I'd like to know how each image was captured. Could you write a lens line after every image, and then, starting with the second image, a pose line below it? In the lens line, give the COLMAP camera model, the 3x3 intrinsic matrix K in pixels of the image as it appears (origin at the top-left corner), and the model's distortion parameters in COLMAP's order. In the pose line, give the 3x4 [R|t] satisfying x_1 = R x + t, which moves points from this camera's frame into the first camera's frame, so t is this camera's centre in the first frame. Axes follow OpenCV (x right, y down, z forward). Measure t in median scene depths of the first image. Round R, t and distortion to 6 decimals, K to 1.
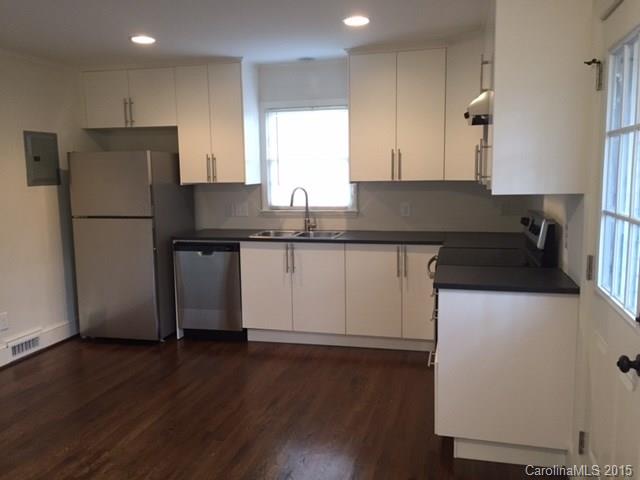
lens RADIAL K [[535.4, 0, 320.0], [0, 535.4, 240.0], [0, 0, 1]] dist [0.014442, -0.002587]
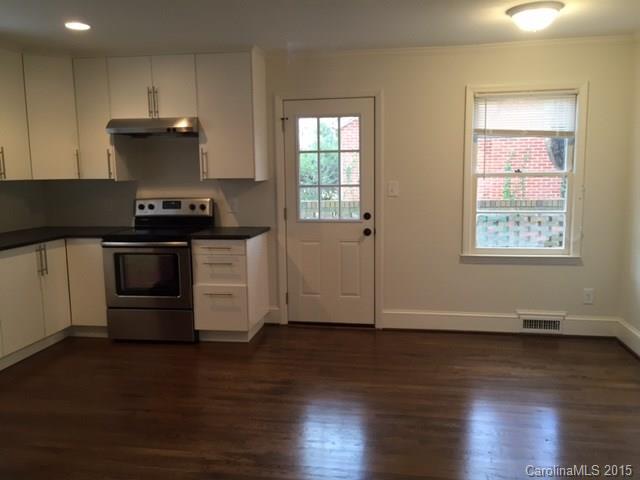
lens RADIAL K [[535.4, 0, 320.0], [0, 535.4, 240.0], [0, 0, 1]] dist [0.014442, -0.002587]
pose [[-0.082554, -0.109907, 0.990508, -0.811824], [0.140325, 0.982716, 0.120738, -0.041783], [-0.986658, 0.148960, -0.065704, 0.505461]]
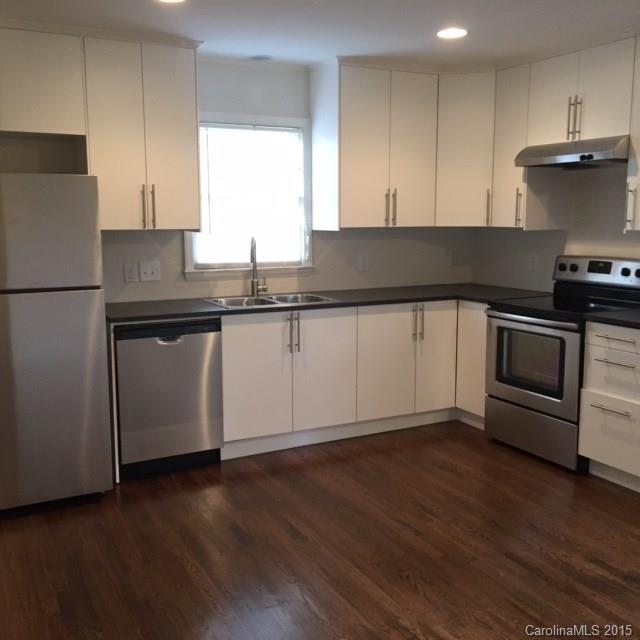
lens RADIAL K [[713.1, 0, 320.0], [0, 713.1, 320.0], [0, 0, 1]] dist [0.030910, 0.000744]
pose [[0.750647, -0.082016, 0.655593, -0.647408], [0.074475, 0.996445, 0.039384, -0.018082], [-0.656492, 0.019262, 0.754087, 0.232958]]
